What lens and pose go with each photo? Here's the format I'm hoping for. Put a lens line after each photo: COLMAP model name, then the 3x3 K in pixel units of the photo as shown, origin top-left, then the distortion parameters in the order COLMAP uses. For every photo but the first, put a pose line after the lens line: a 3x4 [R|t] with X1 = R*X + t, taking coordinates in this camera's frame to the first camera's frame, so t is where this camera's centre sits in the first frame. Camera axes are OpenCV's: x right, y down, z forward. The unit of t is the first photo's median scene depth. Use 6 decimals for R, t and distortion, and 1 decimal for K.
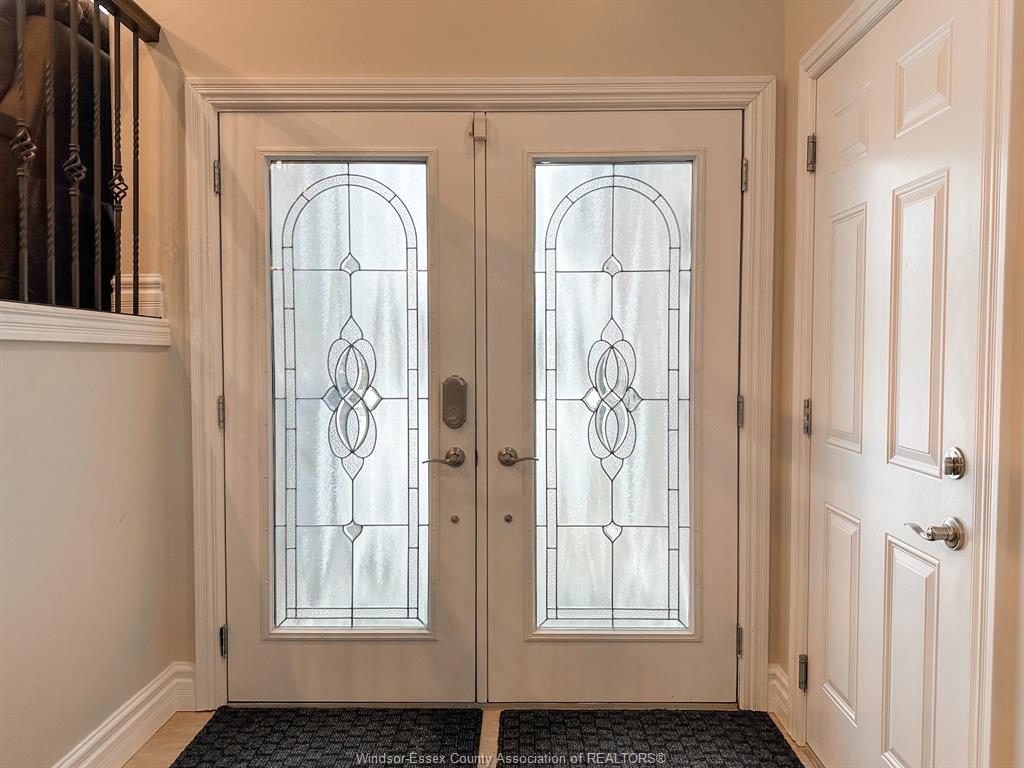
lens RADIAL K [[718.9, 0, 515.4], [0, 718.9, 405.9], [0, 0, 1]] dist [0.071580, -0.086655]
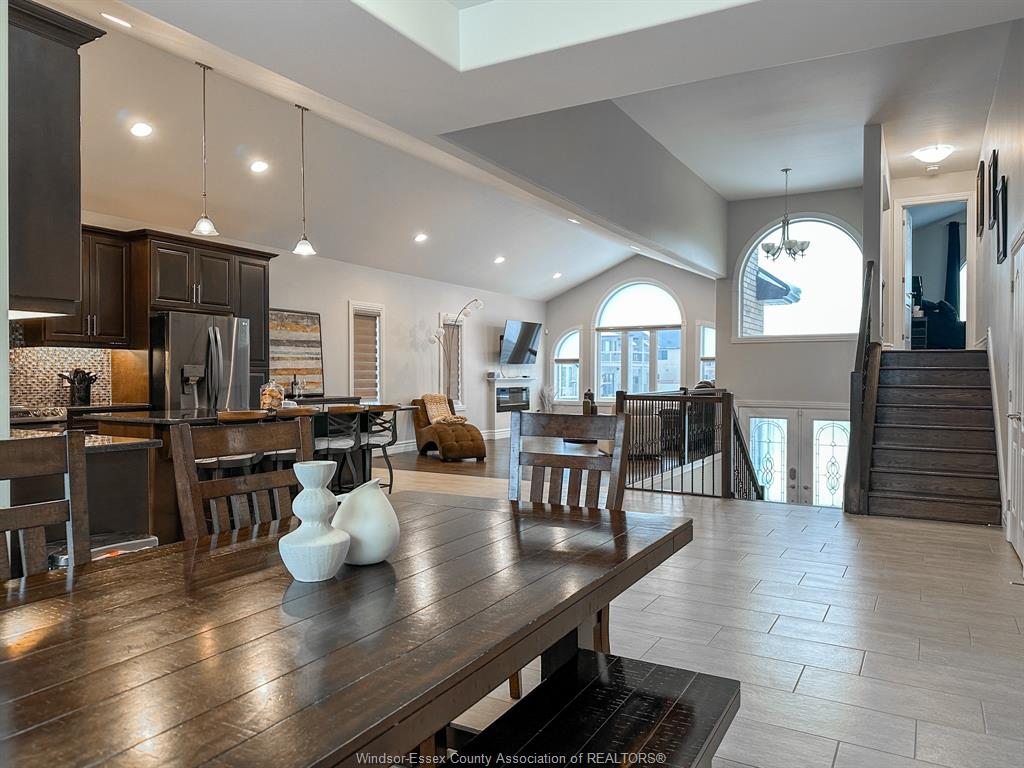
lens RADIAL K [[718.9, 0, 519.4], [0, 718.9, 385.2], [0, 0, 1]] dist [0.071580, -0.086655]
pose [[0.877965, 0.007371, -0.478667, 0.559235], [-0.038417, 0.997741, -0.055101, -0.234110], [0.477180, 0.066766, 0.876266, -3.667912]]
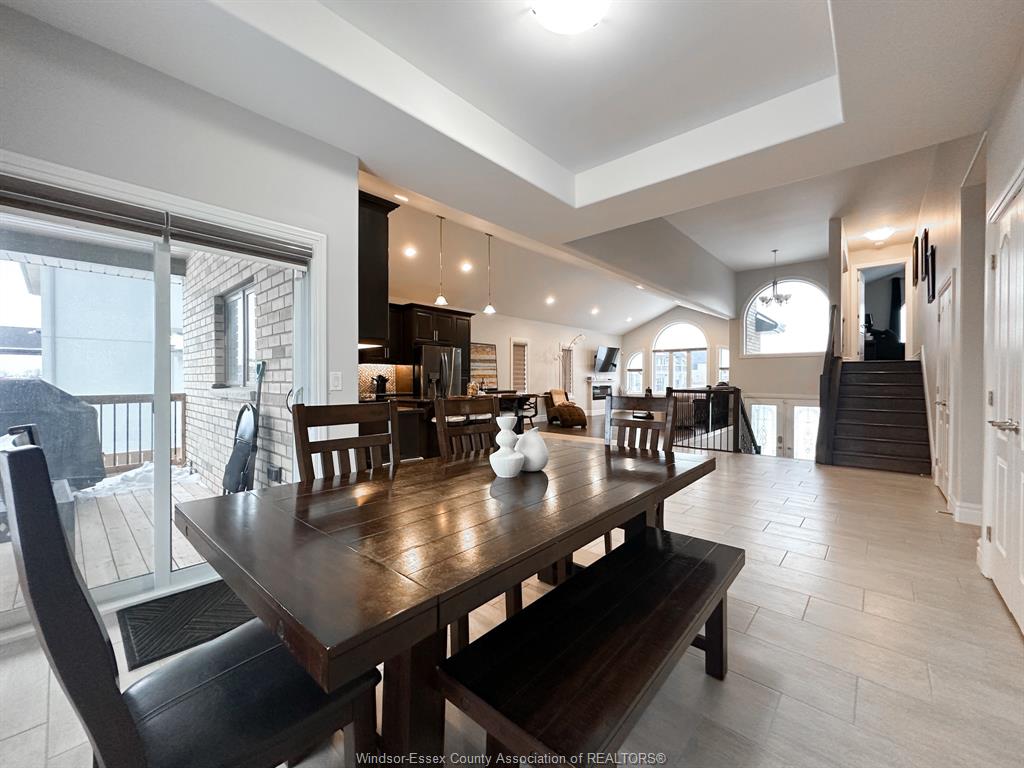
lens RADIAL K [[413.4, 0, 518.4], [0, 413.4, 384.5], [0, 0, 1]] dist [0.000146, 0.000038]
pose [[0.761554, 0.005951, -0.648074, 0.573455], [-0.049264, 0.997596, -0.048731, -0.212803], [0.646226, 0.069038, 0.760017, -3.729344]]
